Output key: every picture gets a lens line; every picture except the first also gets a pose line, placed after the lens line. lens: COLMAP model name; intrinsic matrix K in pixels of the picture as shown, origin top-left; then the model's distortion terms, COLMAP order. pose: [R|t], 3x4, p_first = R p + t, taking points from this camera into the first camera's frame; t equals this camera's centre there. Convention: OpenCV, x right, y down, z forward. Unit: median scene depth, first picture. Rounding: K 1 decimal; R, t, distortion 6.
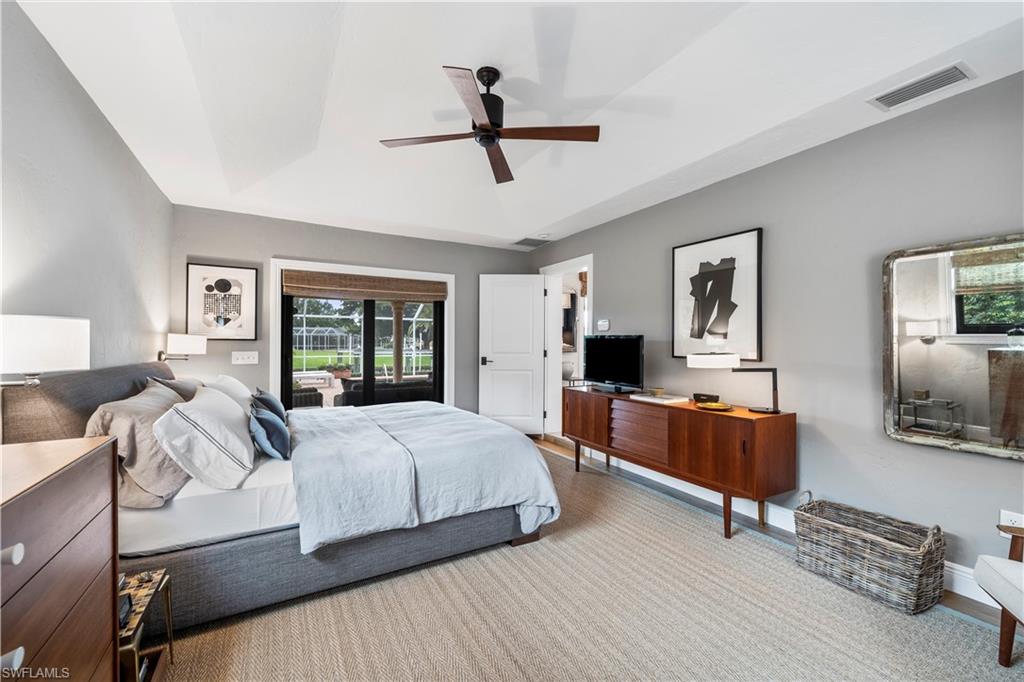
lens RADIAL K [[416.6, 0, 512.0], [0, 416.6, 341.0], [0, 0, 1]] dist [0.001878, 0.000064]
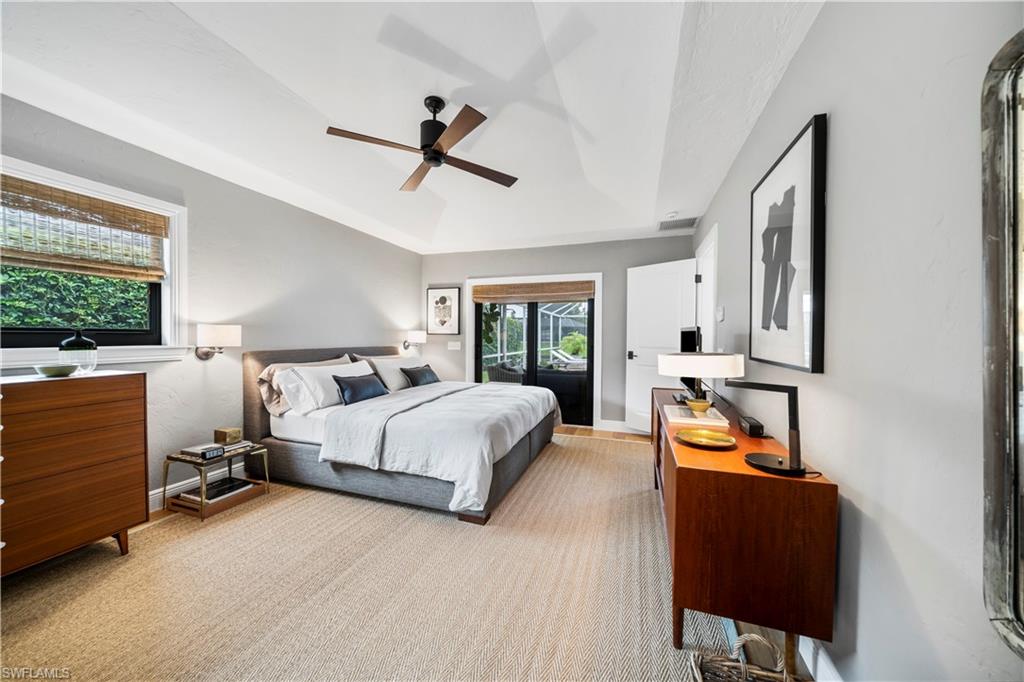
lens RADIAL K [[350.9, 0, 512.0], [0, 350.9, 341.0], [0, 0, 1]] dist [-0.000060, 0.000038]
pose [[0.657898, 0.012306, -0.753007, 0.508144], [-0.001592, 0.999887, 0.014950, 0.002566], [0.753106, -0.008636, 0.657843, 0.319102]]
